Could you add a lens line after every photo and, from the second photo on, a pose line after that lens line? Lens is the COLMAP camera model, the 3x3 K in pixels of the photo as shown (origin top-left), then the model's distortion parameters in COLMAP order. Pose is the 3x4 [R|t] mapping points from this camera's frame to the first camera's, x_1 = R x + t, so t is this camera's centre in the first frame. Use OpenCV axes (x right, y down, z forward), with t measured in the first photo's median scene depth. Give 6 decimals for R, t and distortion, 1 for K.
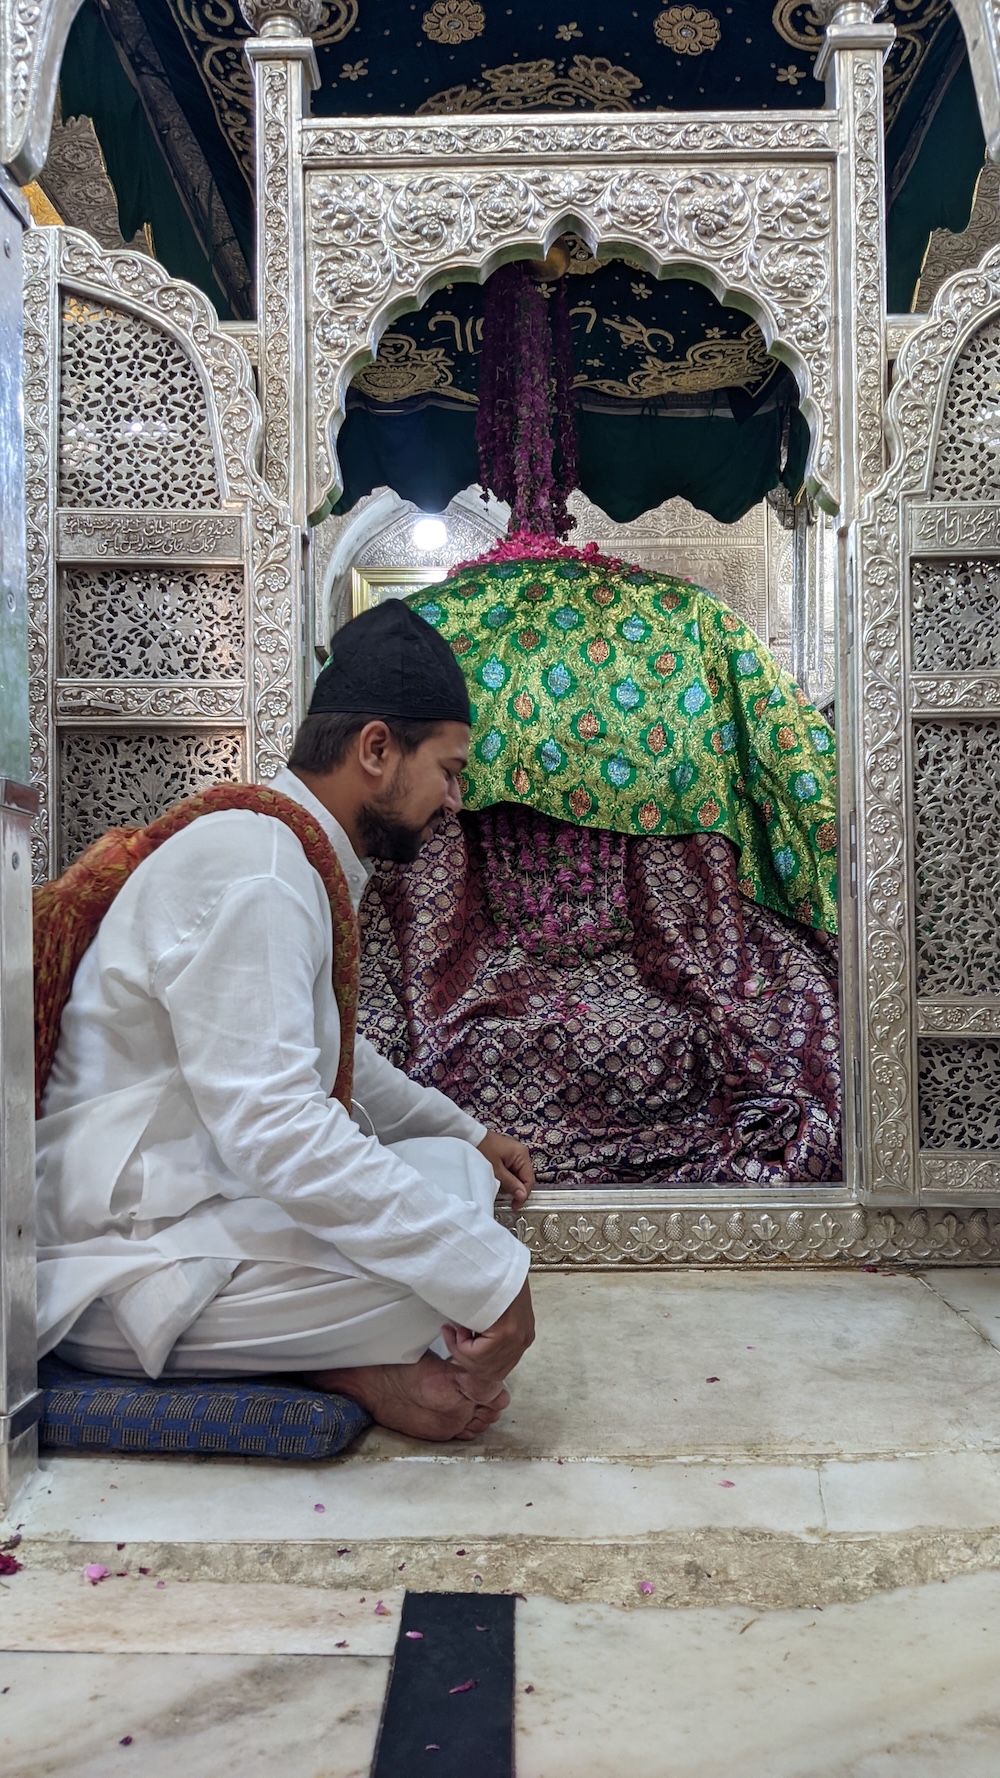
lens RADIAL K [[1372.5, 0, 506.9], [0, 1372.5, 896.5], [0, 0, 1]] dist [0.011934, -0.051683]
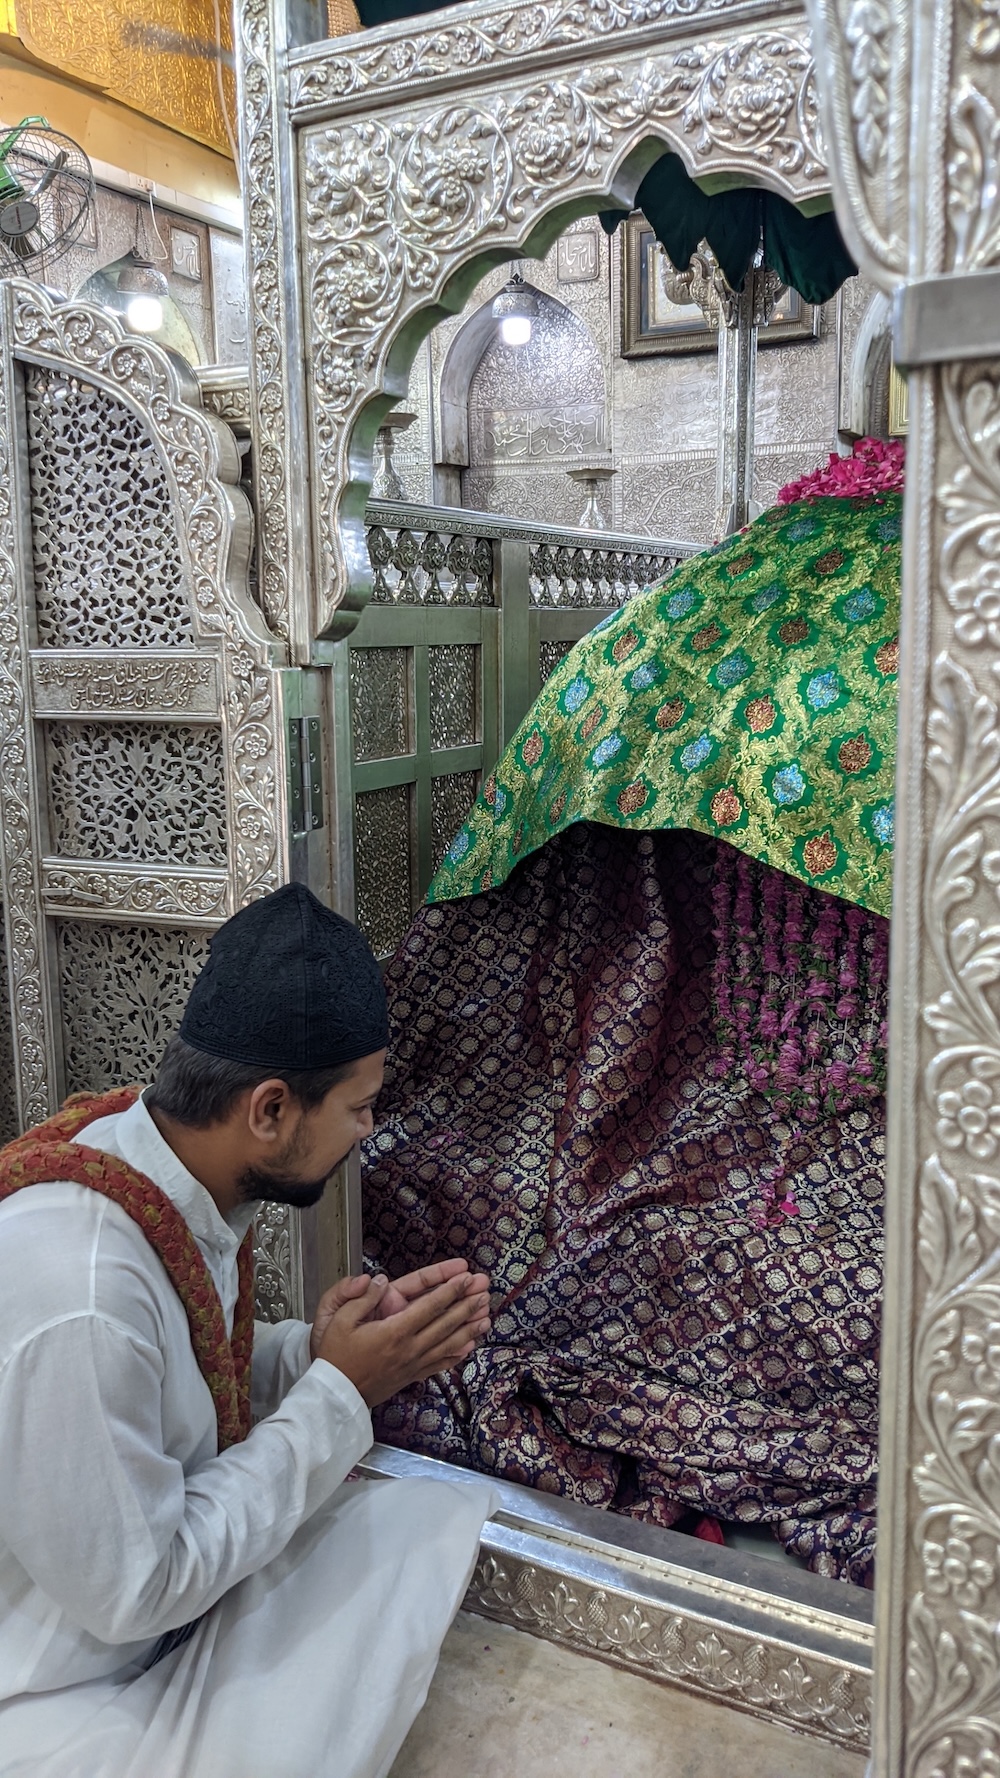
lens RADIAL K [[1372.5, 0, 507.1], [0, 1372.5, 832.7], [0, 0, 1]] dist [0.011934, -0.051683]
pose [[0.883517, 0.069418, -0.463226, 0.305354], [0.023164, 0.981271, 0.191233, -0.320378], [0.467826, -0.179688, 0.865362, 0.396230]]
